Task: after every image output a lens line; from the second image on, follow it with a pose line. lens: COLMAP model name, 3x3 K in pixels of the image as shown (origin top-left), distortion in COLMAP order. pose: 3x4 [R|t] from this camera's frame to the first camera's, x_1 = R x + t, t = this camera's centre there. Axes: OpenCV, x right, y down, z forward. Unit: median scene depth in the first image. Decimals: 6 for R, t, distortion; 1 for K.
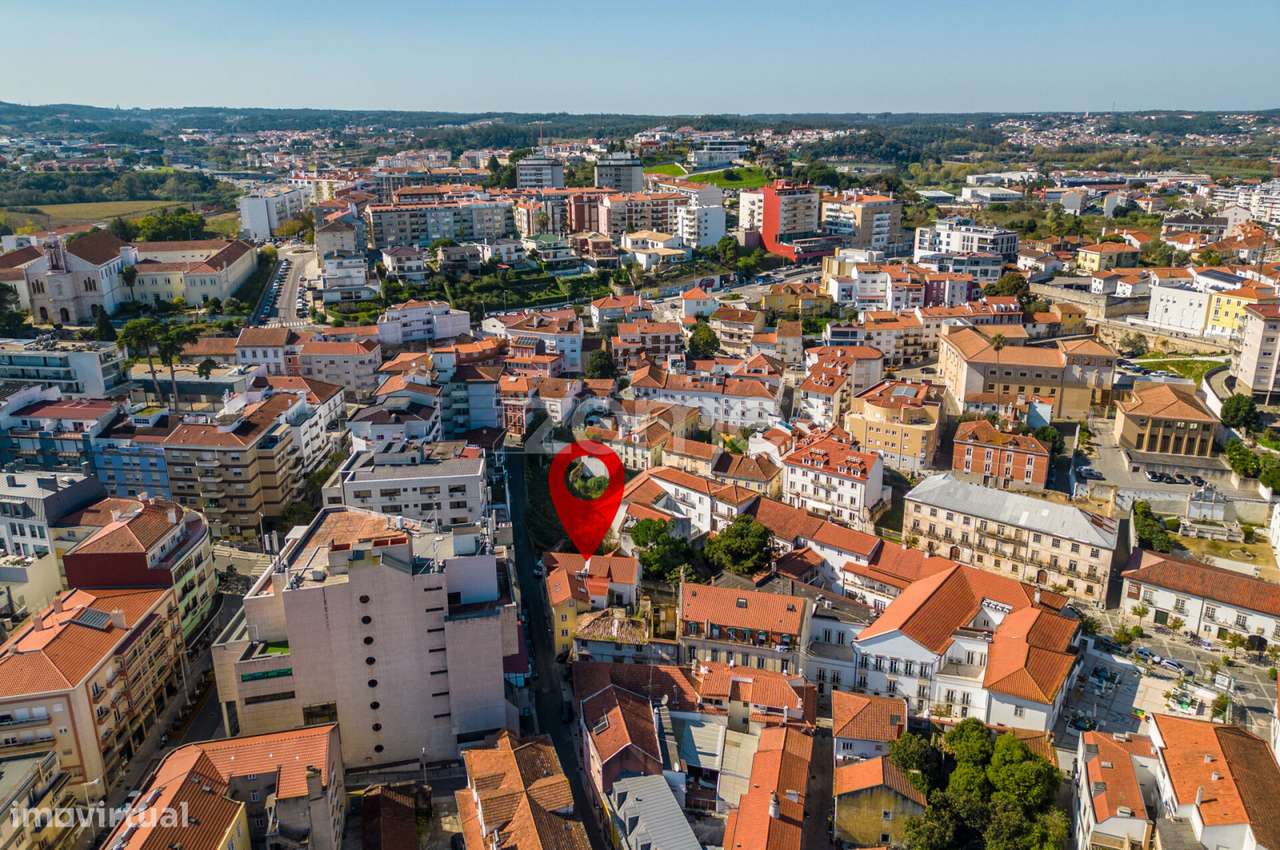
lens RADIAL K [[901.7, 0, 640.2], [0, 901.7, 399.4], [0, 0, 1]] dist [0.077056, -0.076711]
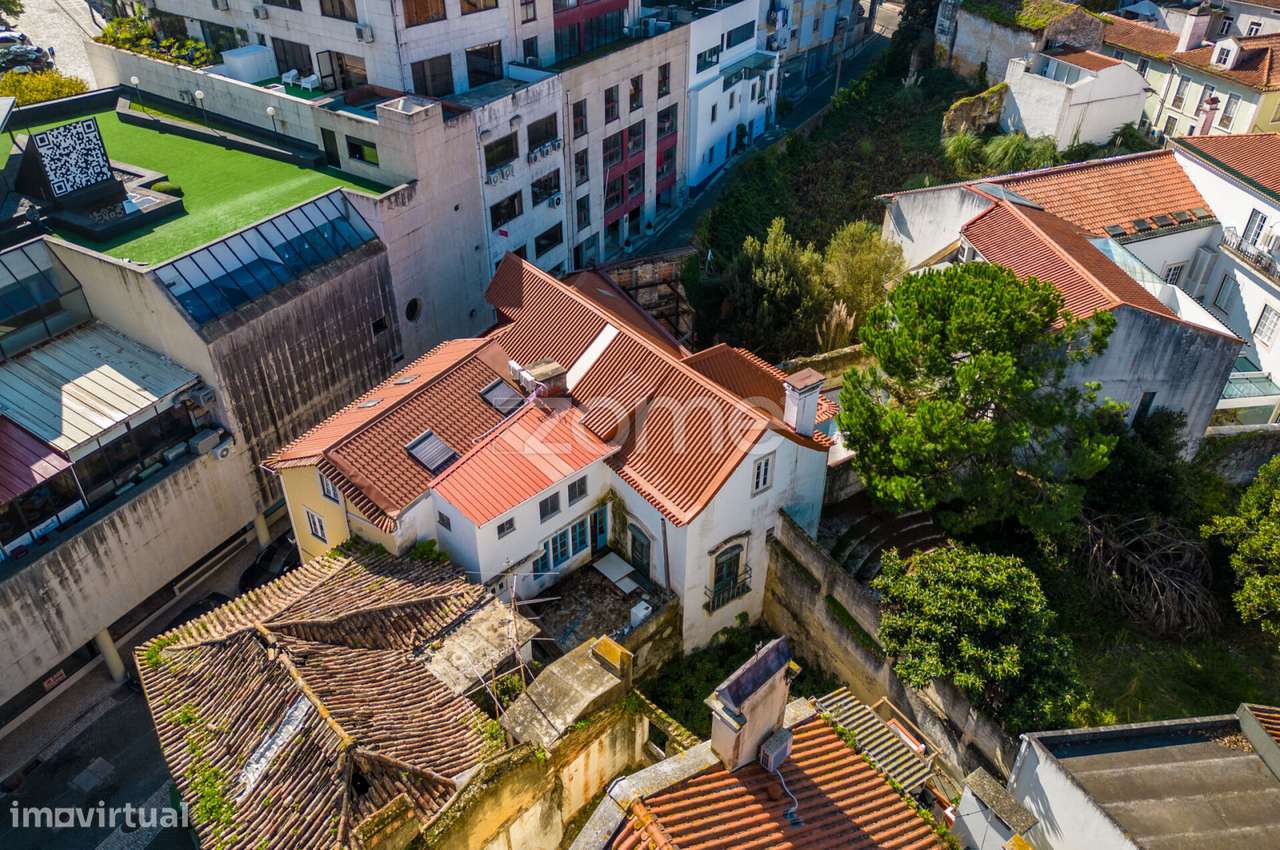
lens RADIAL K [[900.7, 0, 641.5], [0, 900.7, 375.7], [0, 0, 1]] dist [0.077223, -0.079190]
pose [[0.750253, 0.369724, -0.548110, 0.066206], [-0.204469, 0.918134, 0.339444, 0.089689], [0.628739, -0.142597, 0.764430, 0.708149]]
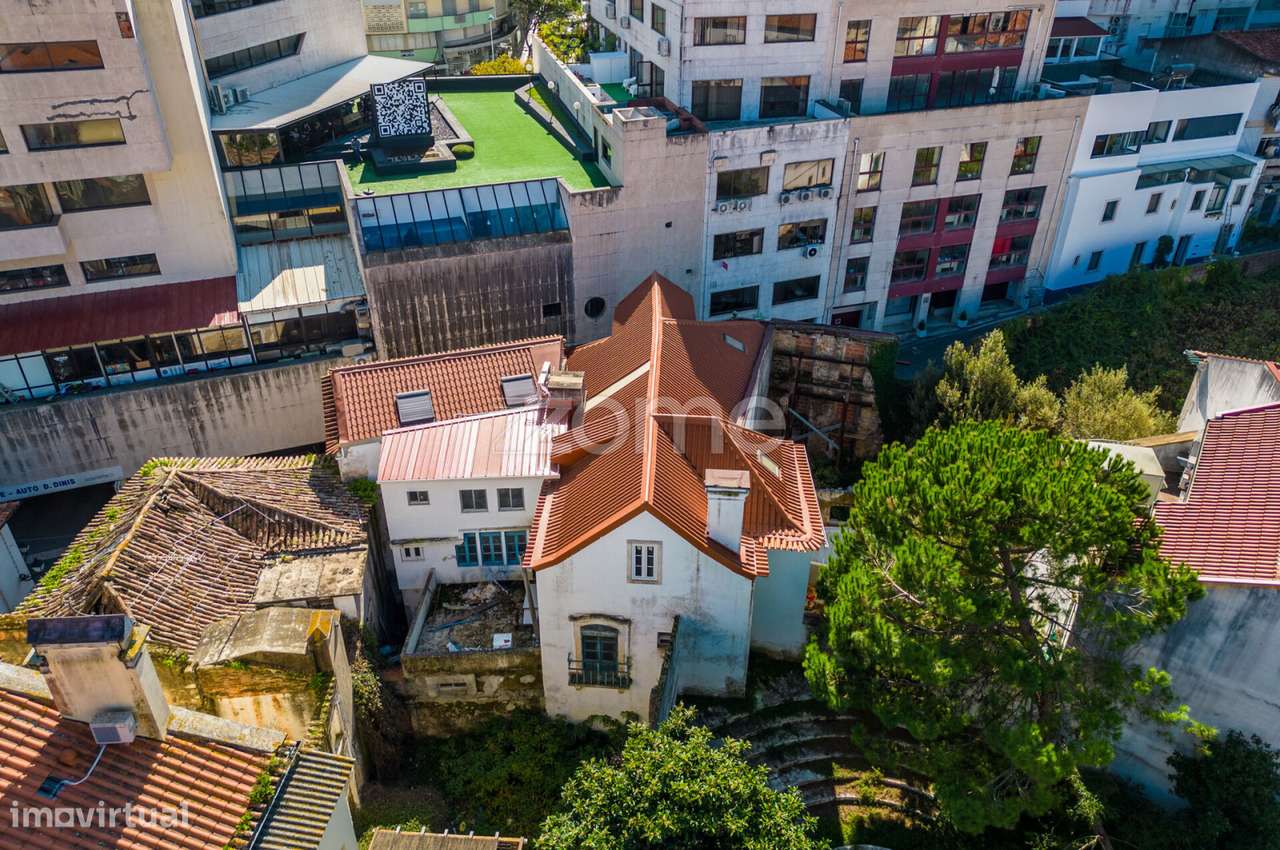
lens RADIAL K [[901.7, 0, 640.2], [0, 901.7, 399.4], [0, 0, 1]] dist [0.077056, -0.076711]
pose [[0.147672, 0.520599, -0.840934, 0.106191], [-0.298304, 0.834104, 0.463988, 0.069943], [0.942978, 0.182336, 0.278471, 0.801302]]
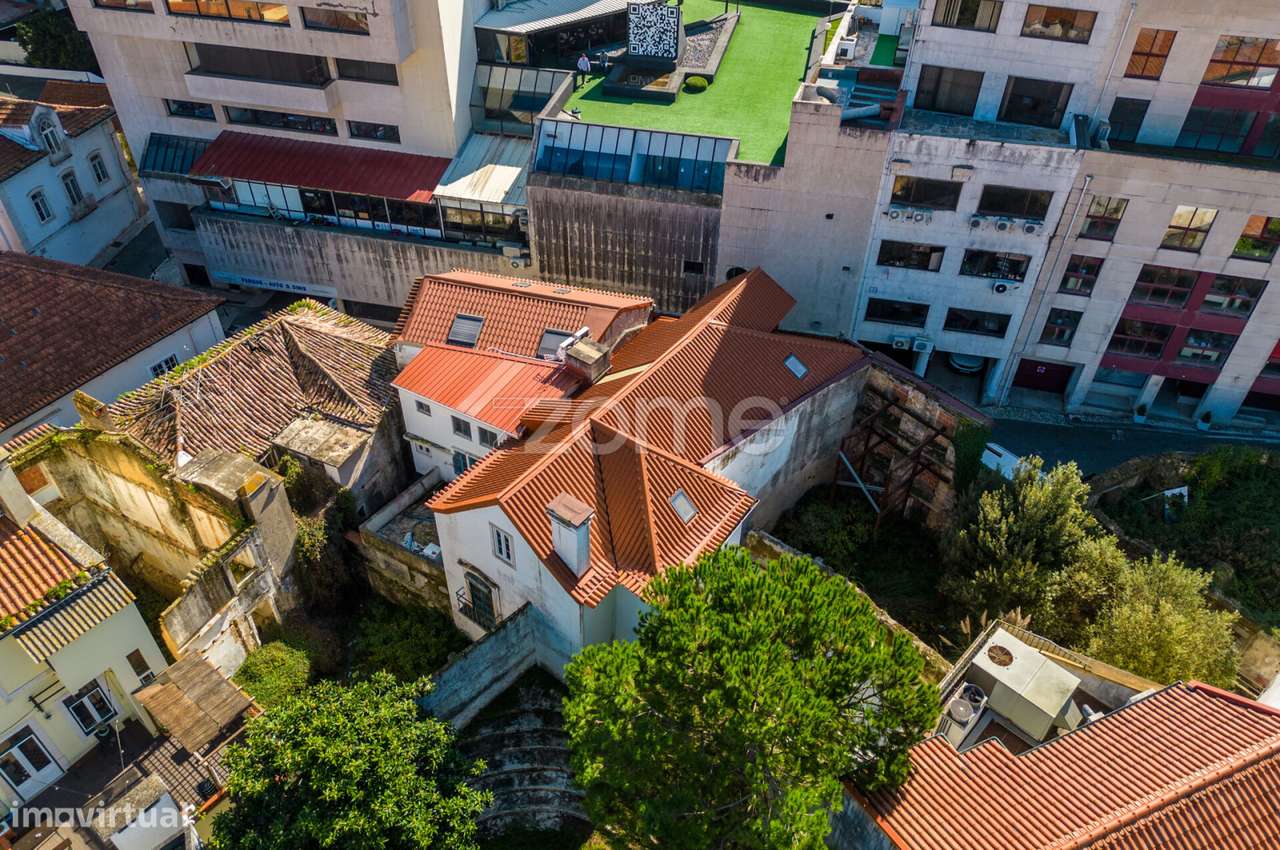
lens RADIAL K [[906.1, 0, 638.9], [0, 906.1, 386.3], [0, 0, 1]] dist [0.080156, -0.083631]
pose [[-0.415560, 0.578563, -0.701837, 0.083585], [-0.281398, 0.651984, 0.704083, 0.022366], [0.864943, 0.490084, -0.108132, 0.870797]]
